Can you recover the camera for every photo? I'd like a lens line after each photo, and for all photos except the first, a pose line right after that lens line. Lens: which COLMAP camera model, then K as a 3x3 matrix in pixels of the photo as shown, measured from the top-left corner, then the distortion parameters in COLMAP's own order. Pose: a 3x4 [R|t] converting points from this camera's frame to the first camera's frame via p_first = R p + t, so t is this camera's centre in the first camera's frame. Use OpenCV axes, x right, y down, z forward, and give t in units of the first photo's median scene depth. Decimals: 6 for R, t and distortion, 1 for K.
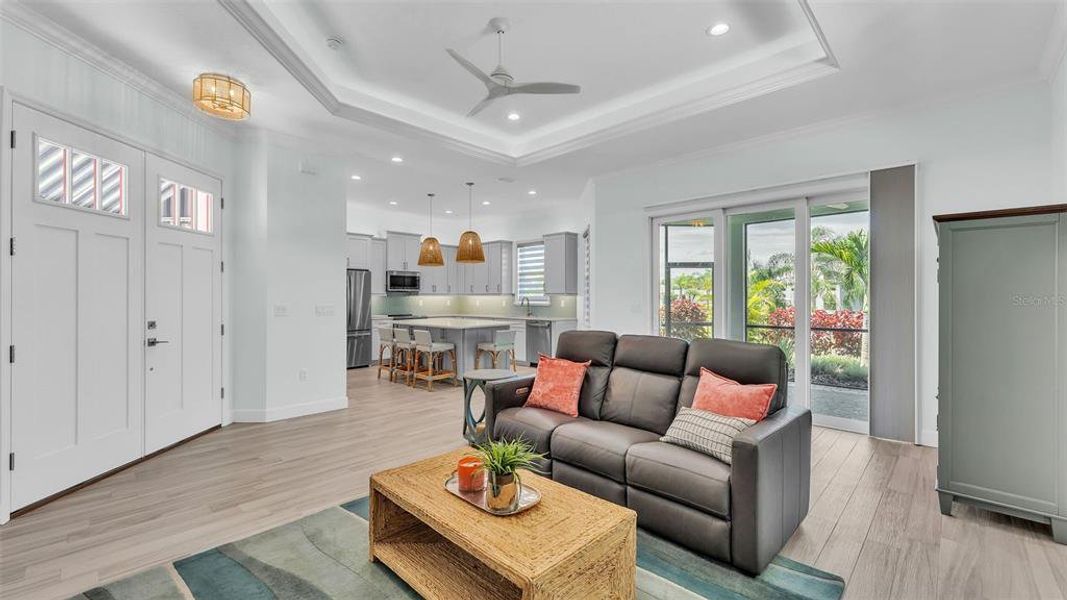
lens RADIAL K [[436.2, 0, 520.3], [0, 436.2, 293.7], [0, 0, 1]] dist [0.002283, 0.000171]
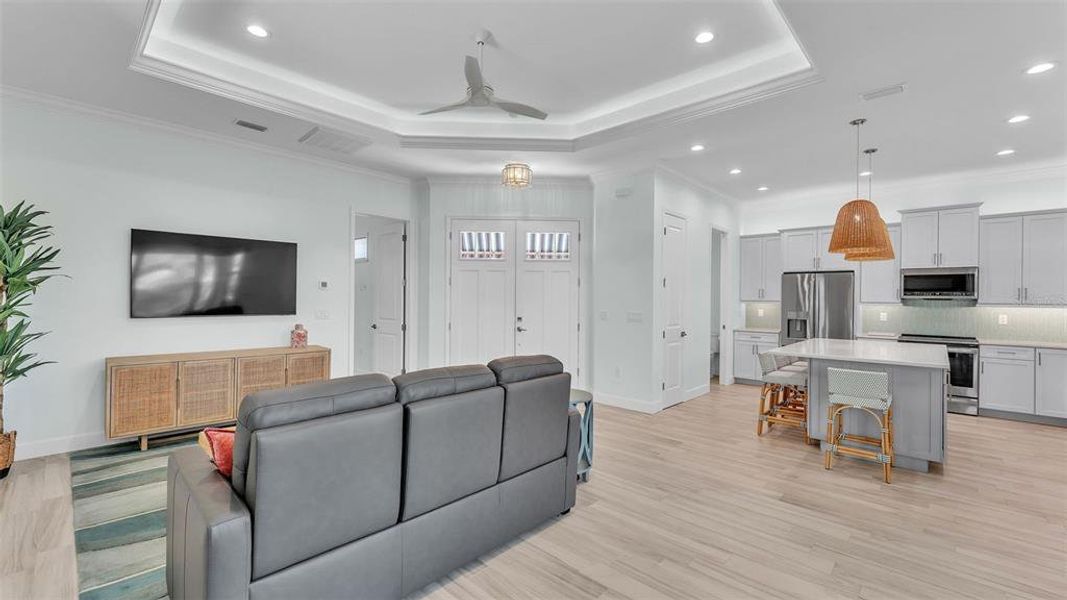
lens RADIAL K [[440.7, 0, 521.8], [0, 440.7, 299.2], [0, 0, 1]] dist [0.000337, -0.000044]
pose [[0.030391, 0.002197, -0.999536, 0.500568], [-0.003185, 0.999993, 0.002101, -0.006307], [0.999533, 0.003120, 0.030398, 0.536987]]
